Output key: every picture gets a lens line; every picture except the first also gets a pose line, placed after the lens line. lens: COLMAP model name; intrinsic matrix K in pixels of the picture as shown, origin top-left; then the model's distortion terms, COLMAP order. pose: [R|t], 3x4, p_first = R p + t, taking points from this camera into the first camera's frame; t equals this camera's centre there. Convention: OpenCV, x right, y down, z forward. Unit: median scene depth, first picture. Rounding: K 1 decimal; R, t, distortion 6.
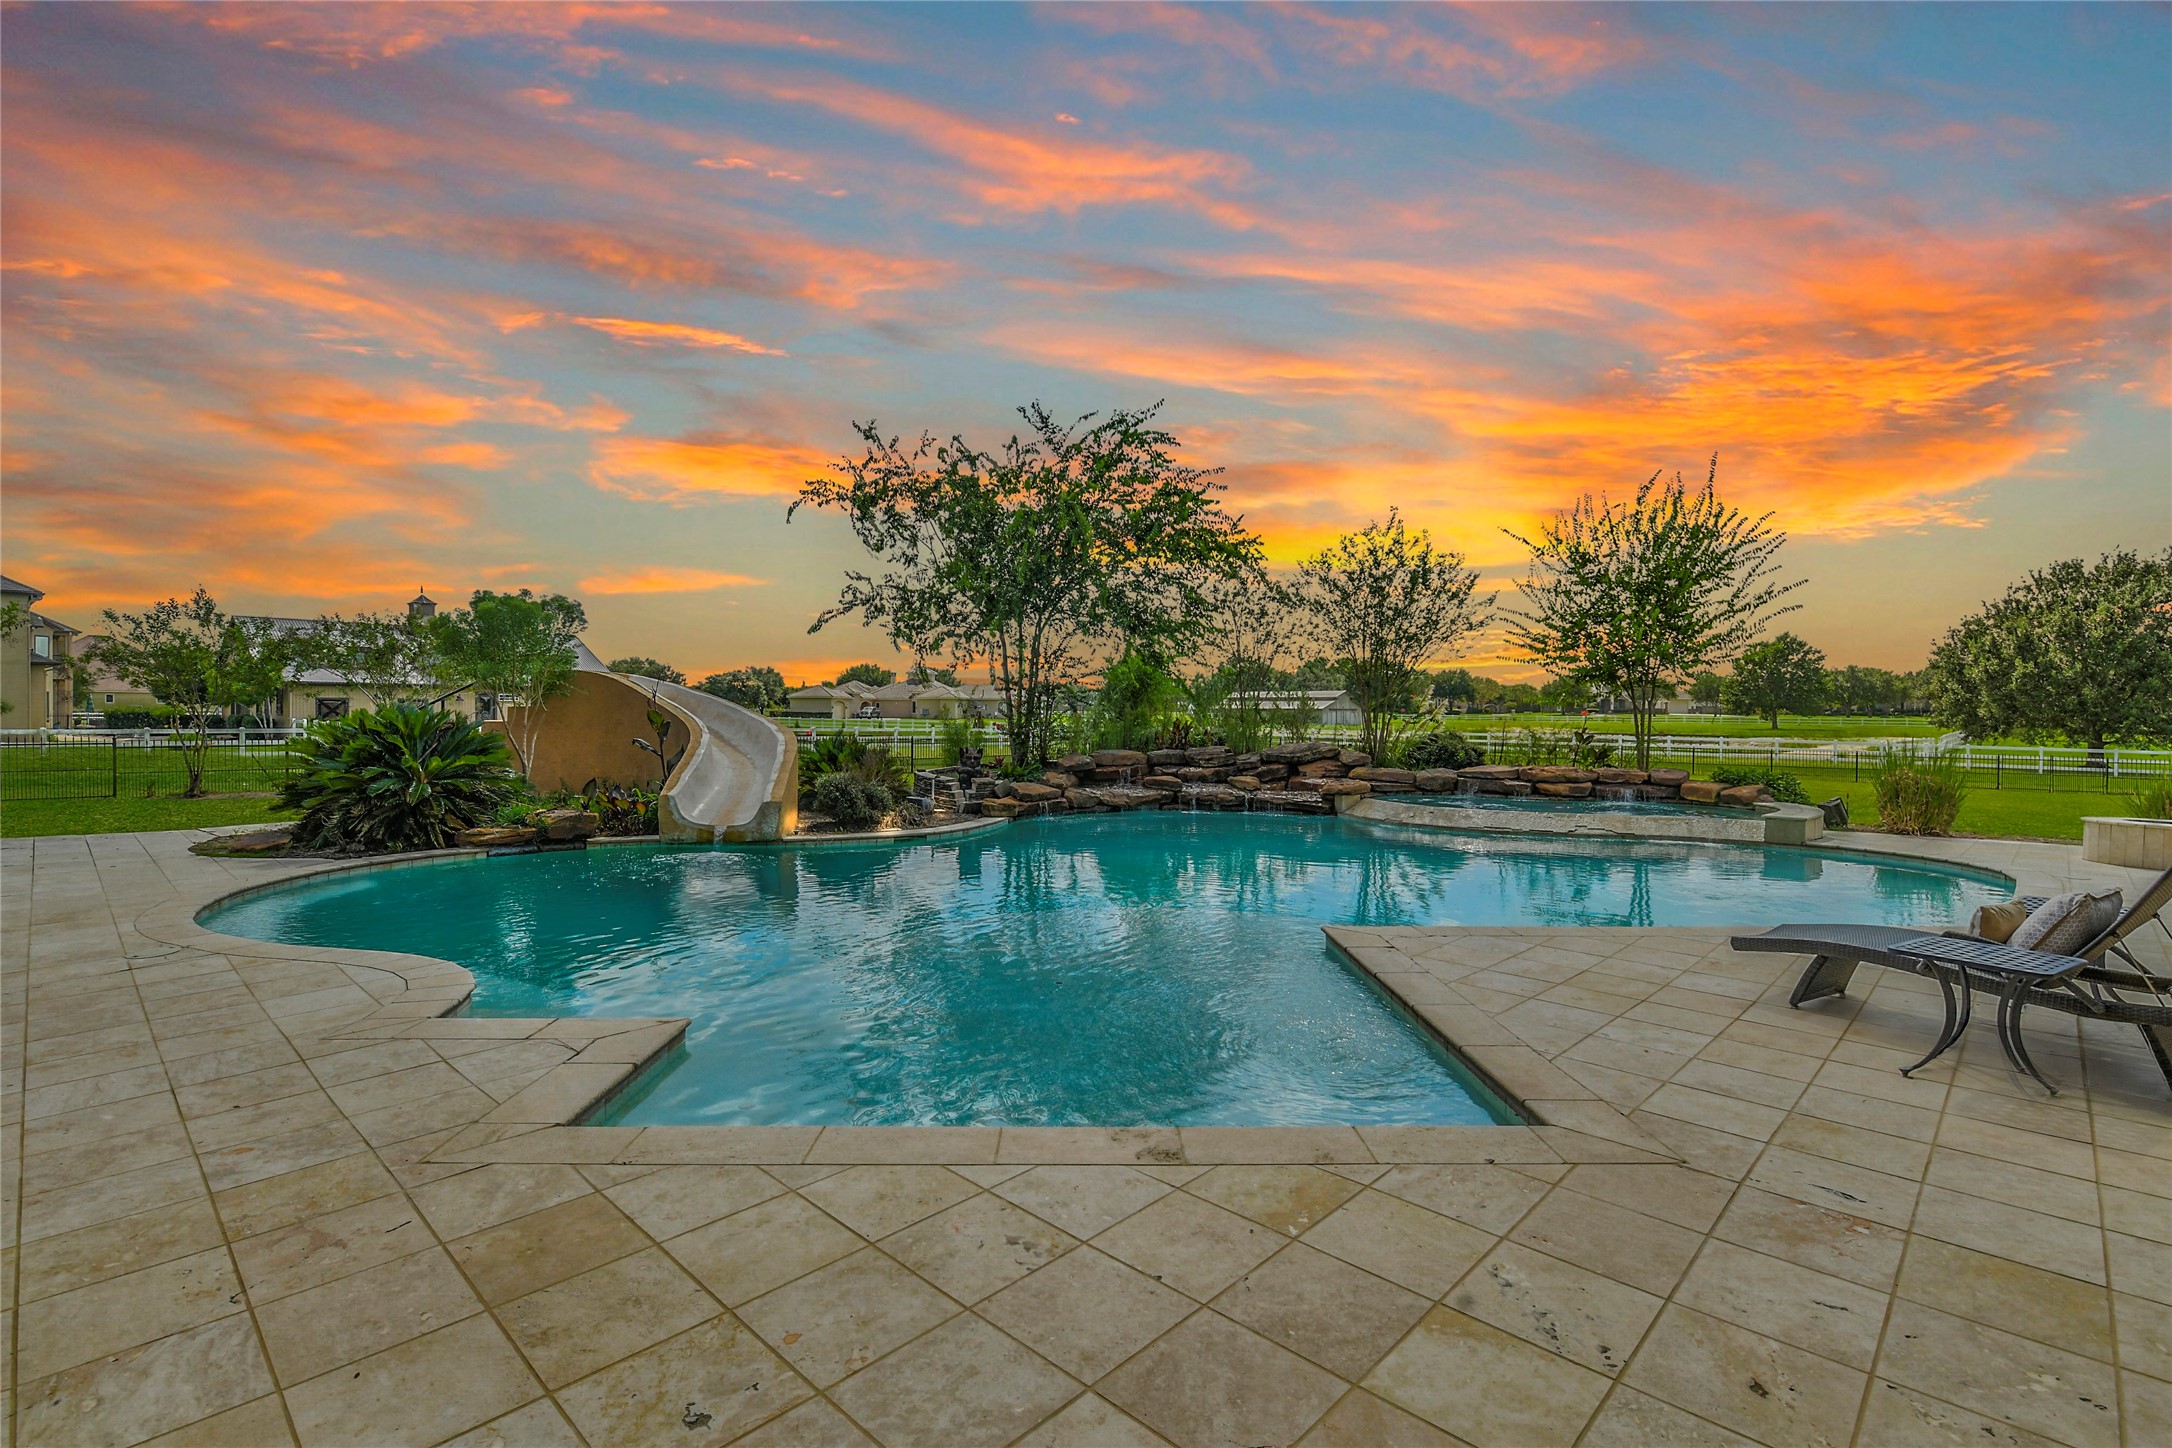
lens RADIAL K [[994.3, 0, 1085.7], [0, 994.3, 724.5], [0, 0, 1]] dist [0.020655, -0.000206]
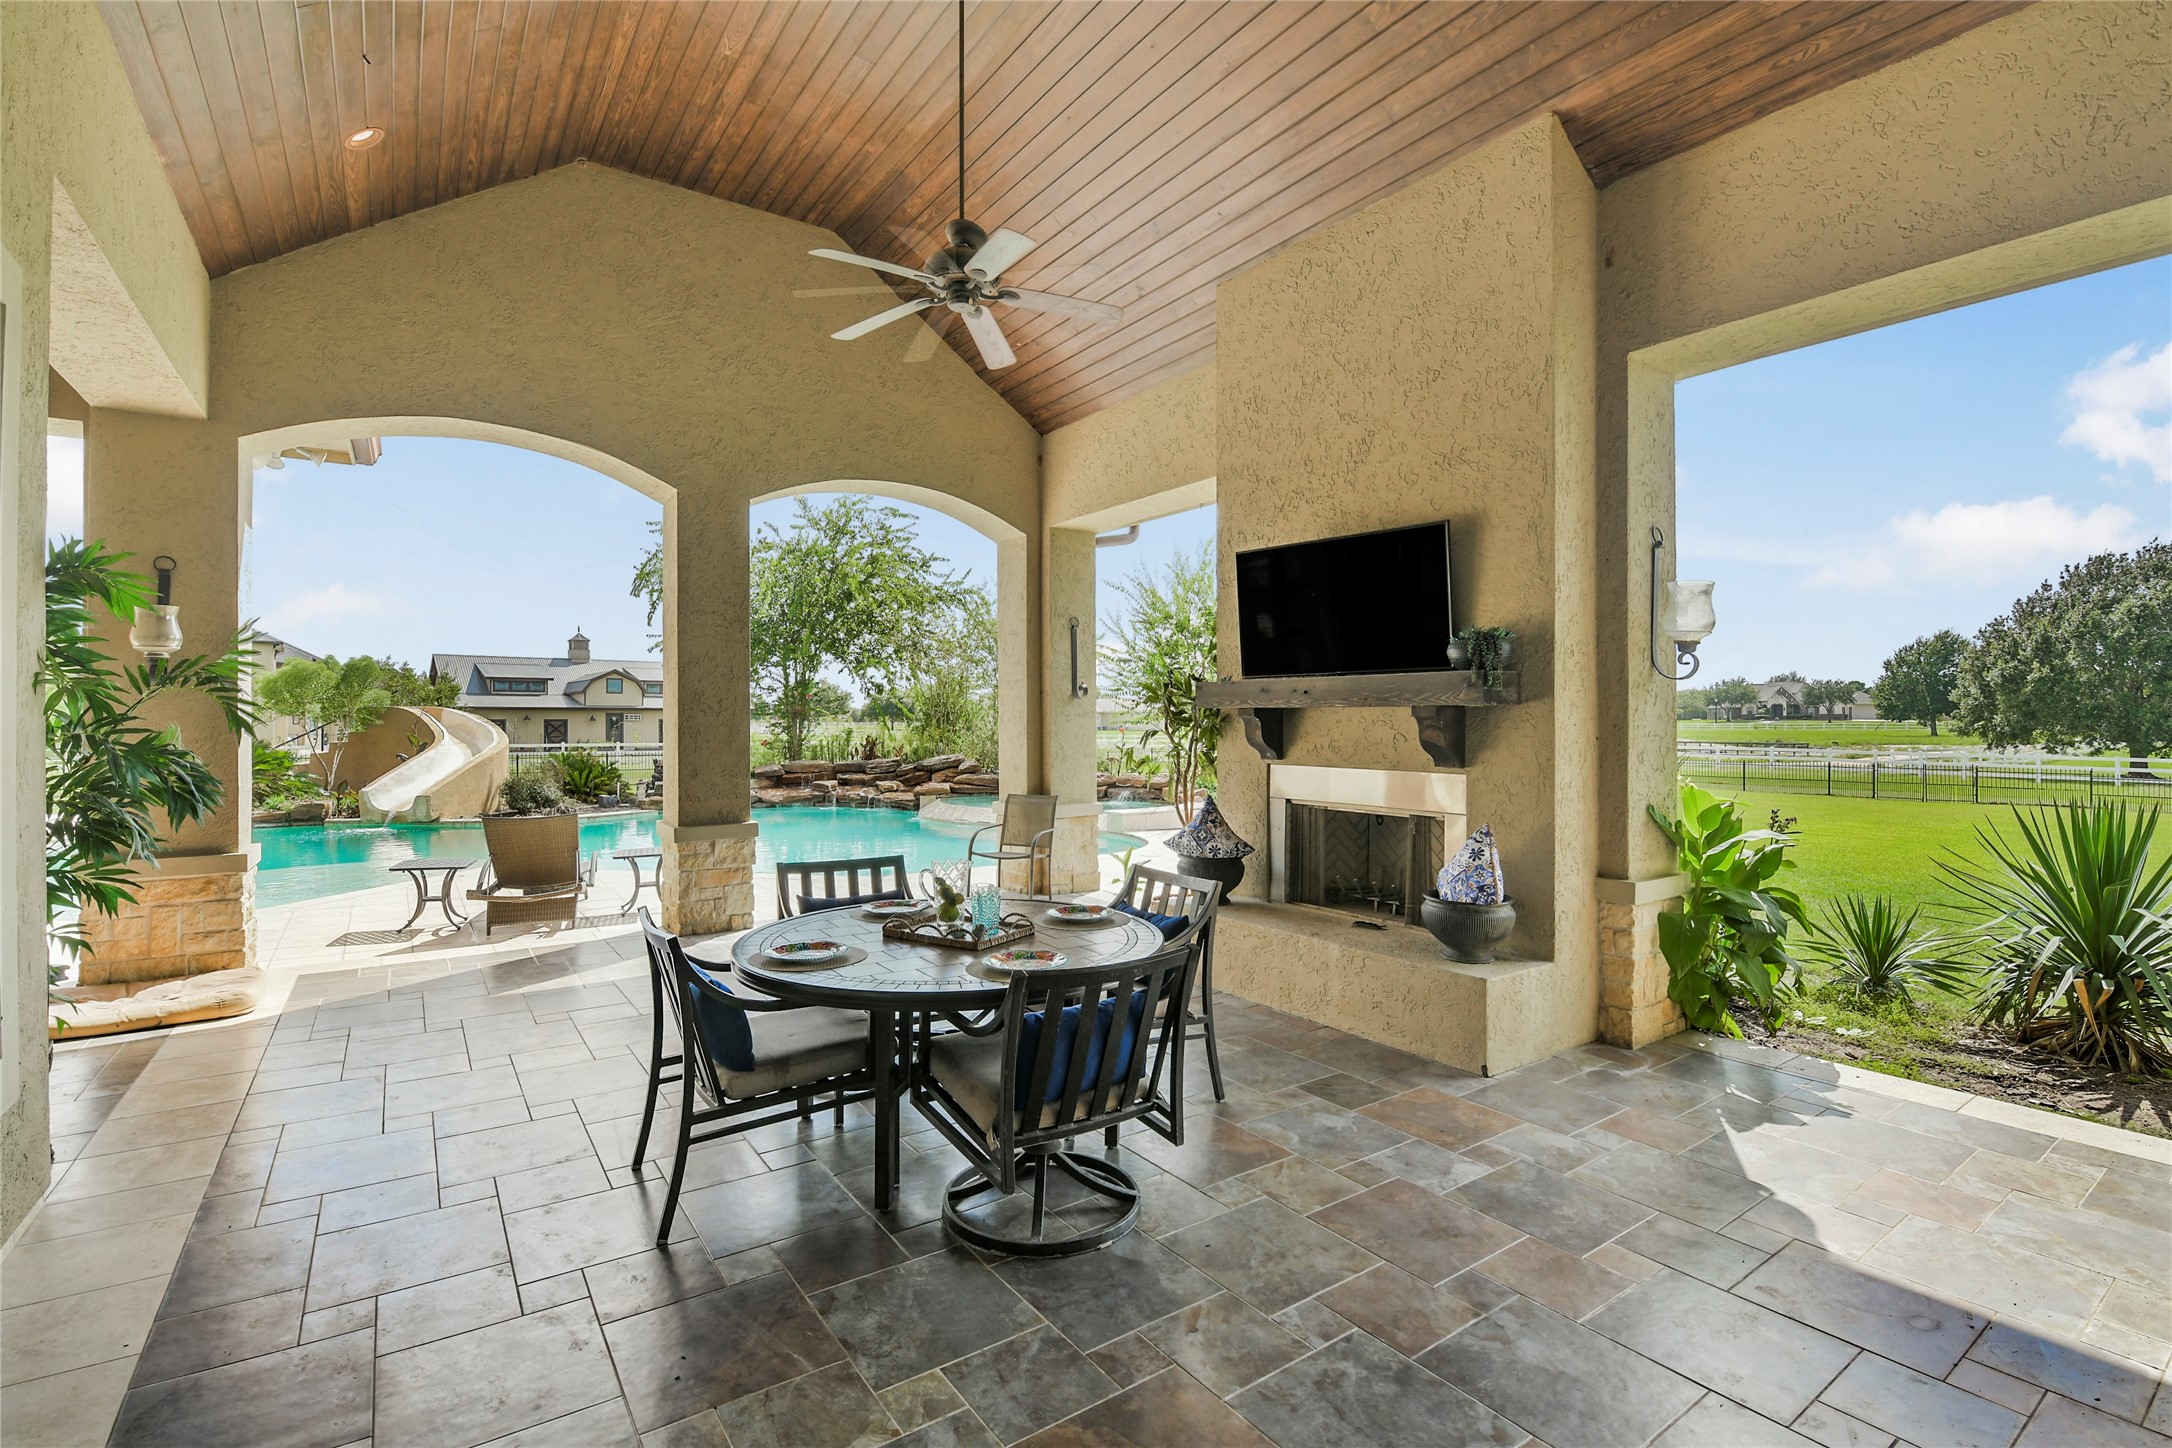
lens RADIAL K [[974.4, 0, 1074.2], [0, 974.4, 720.4], [0, 0, 1]] dist [0.000842, -0.002416]
pose [[0.980068, -0.009554, -0.198432, 0.629774], [0.006474, 0.999848, -0.016161, -0.003952], [0.198556, 0.014555, 0.979981, -0.172971]]
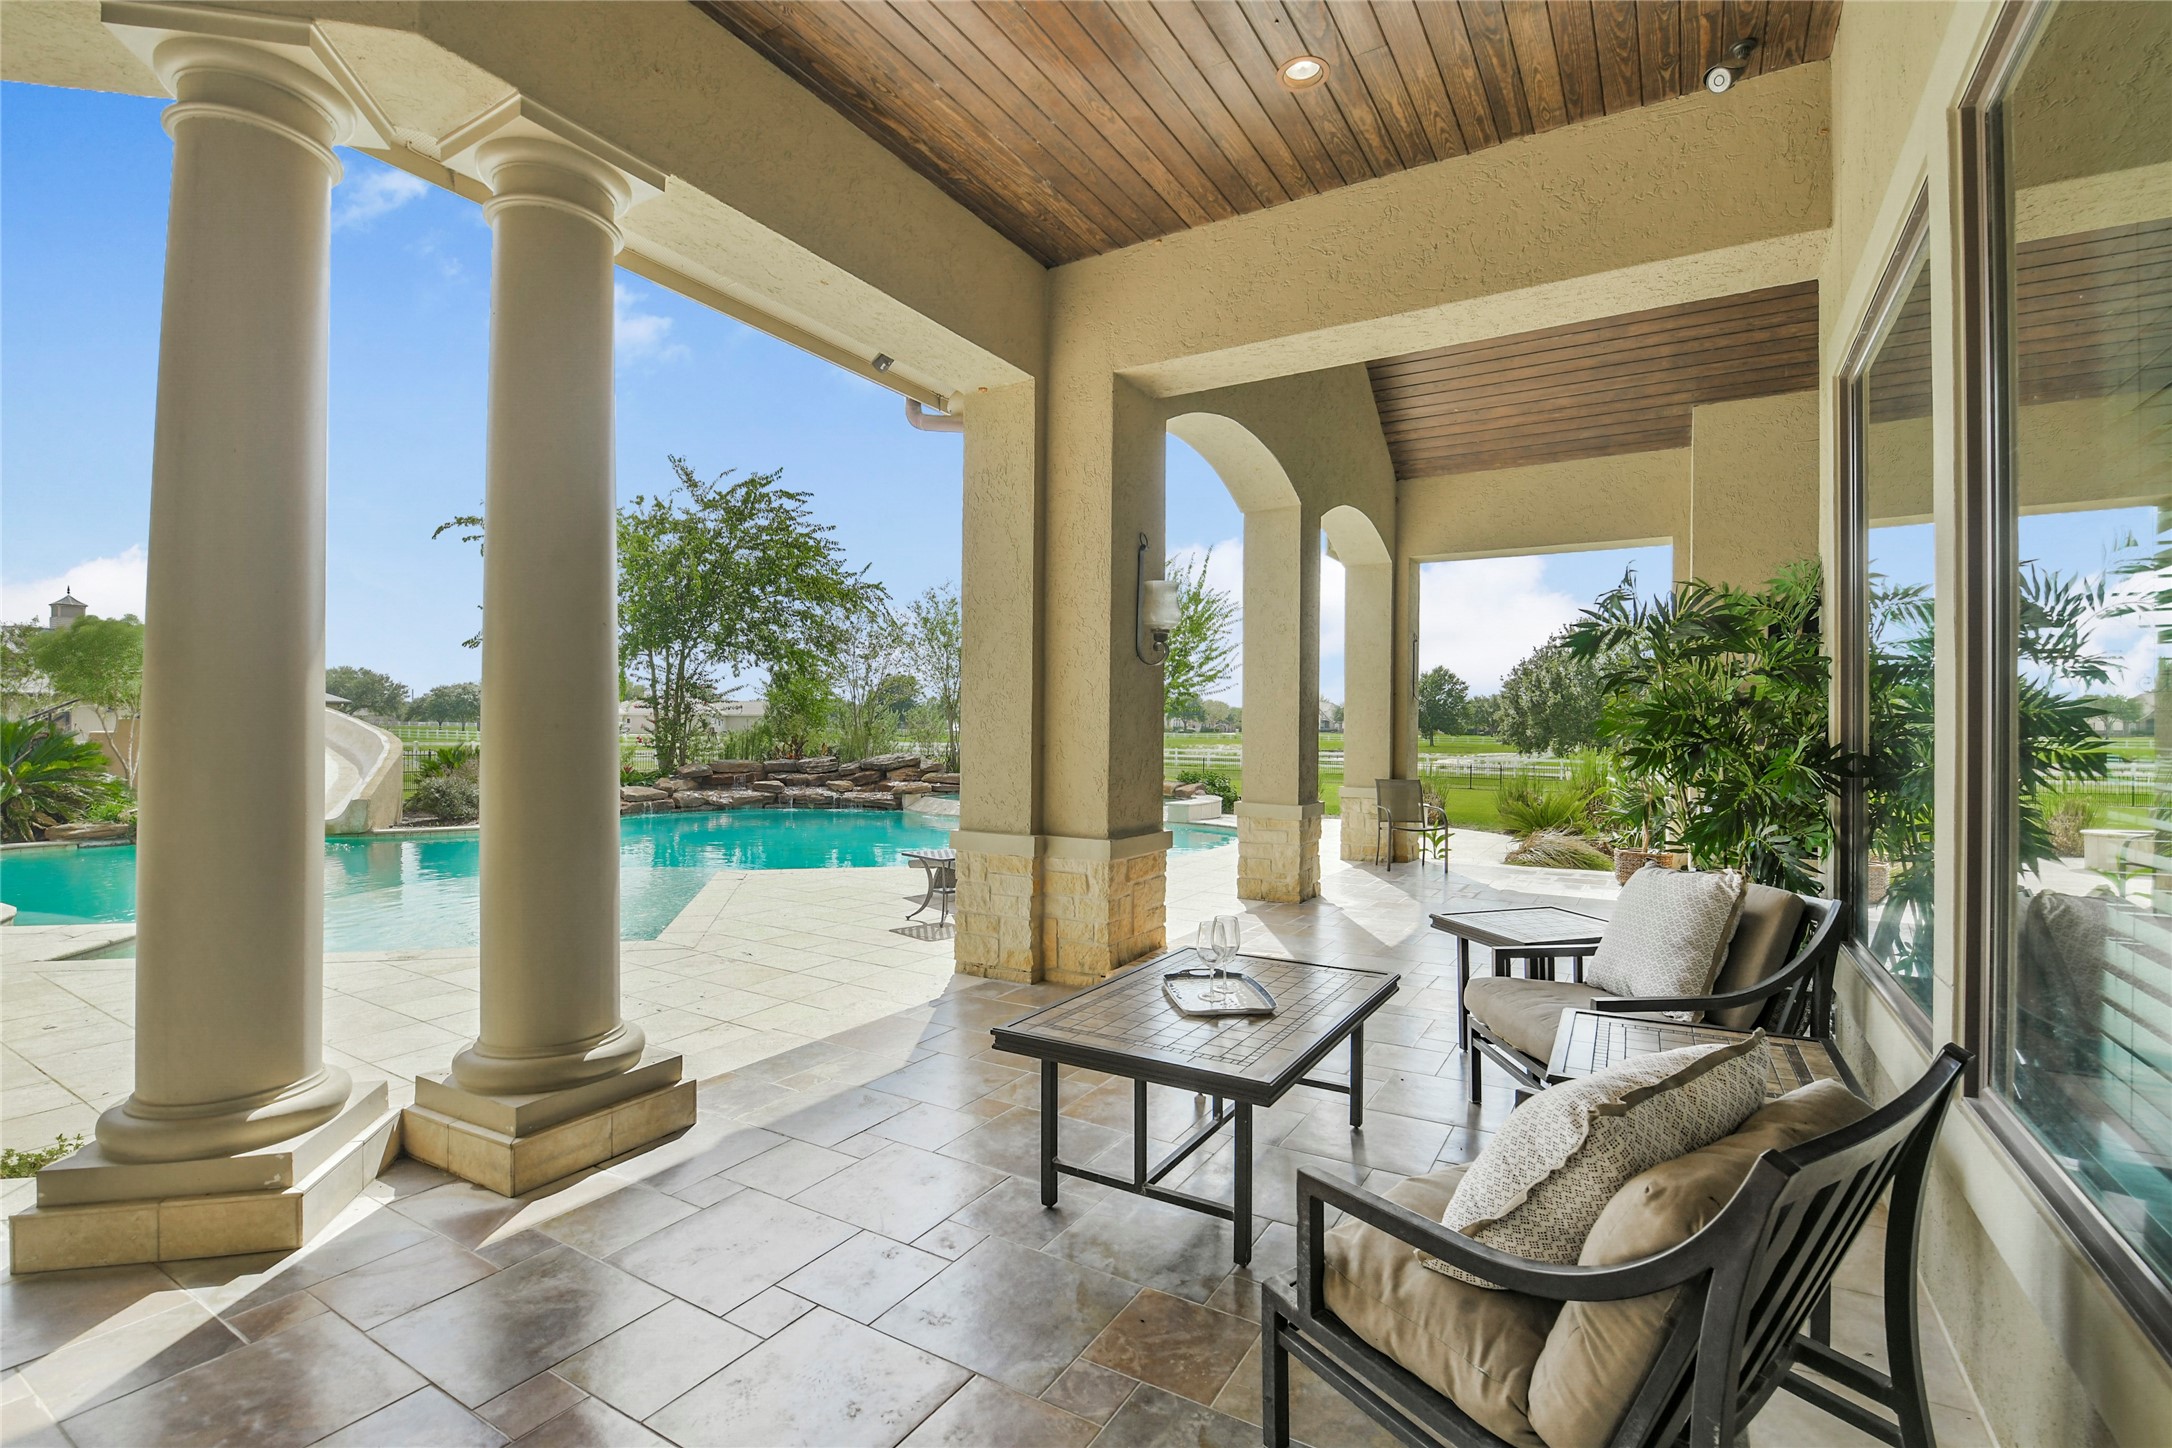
lens RADIAL K [[974.4, 0, 1092.1], [0, 974.4, 734.5], [0, 0, 1]] dist [0.000842, -0.002416]
pose [[0.974138, 0.004121, 0.225918, 0.186743], [-0.002303, 0.999963, -0.008310, 0.004612], [-0.225944, 0.007575, 0.974111, -0.231972]]
